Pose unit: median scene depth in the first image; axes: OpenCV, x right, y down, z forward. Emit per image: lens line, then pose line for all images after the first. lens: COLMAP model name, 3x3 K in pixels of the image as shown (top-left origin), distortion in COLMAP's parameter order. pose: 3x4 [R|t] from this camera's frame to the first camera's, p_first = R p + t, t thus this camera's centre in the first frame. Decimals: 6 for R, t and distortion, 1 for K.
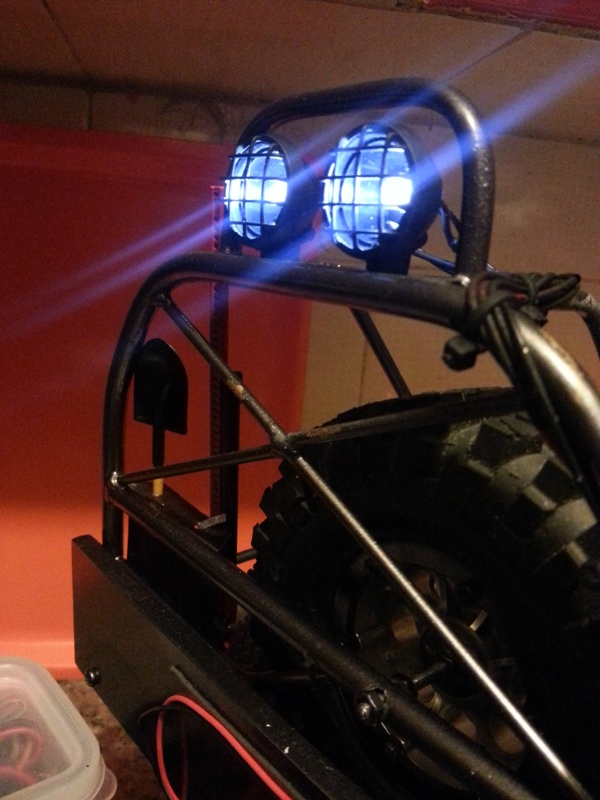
lens RADIAL K [[665.0, 0, 300.0], [0, 665.0, 400.0], [0, 0, 1]] dist [-0.039619, -0.004803]
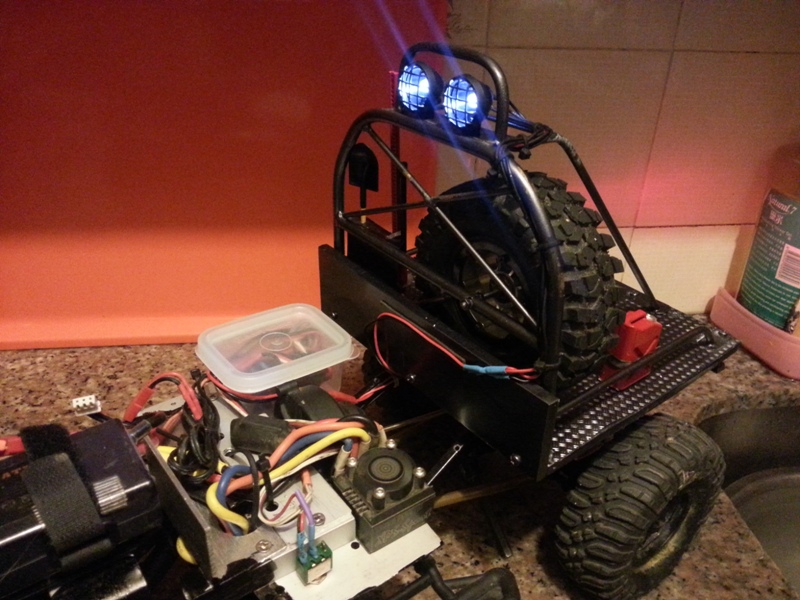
lens RADIAL K [[665.0, 0, 400.0], [0, 665.0, 300.0], [0, 0, 1]] dist [-0.039619, -0.004803]
pose [[0.998022, -0.025199, -0.057597, -0.002321], [0.040089, 0.960812, 0.274288, -0.206748], [0.048428, -0.276055, 0.959921, -1.130176]]
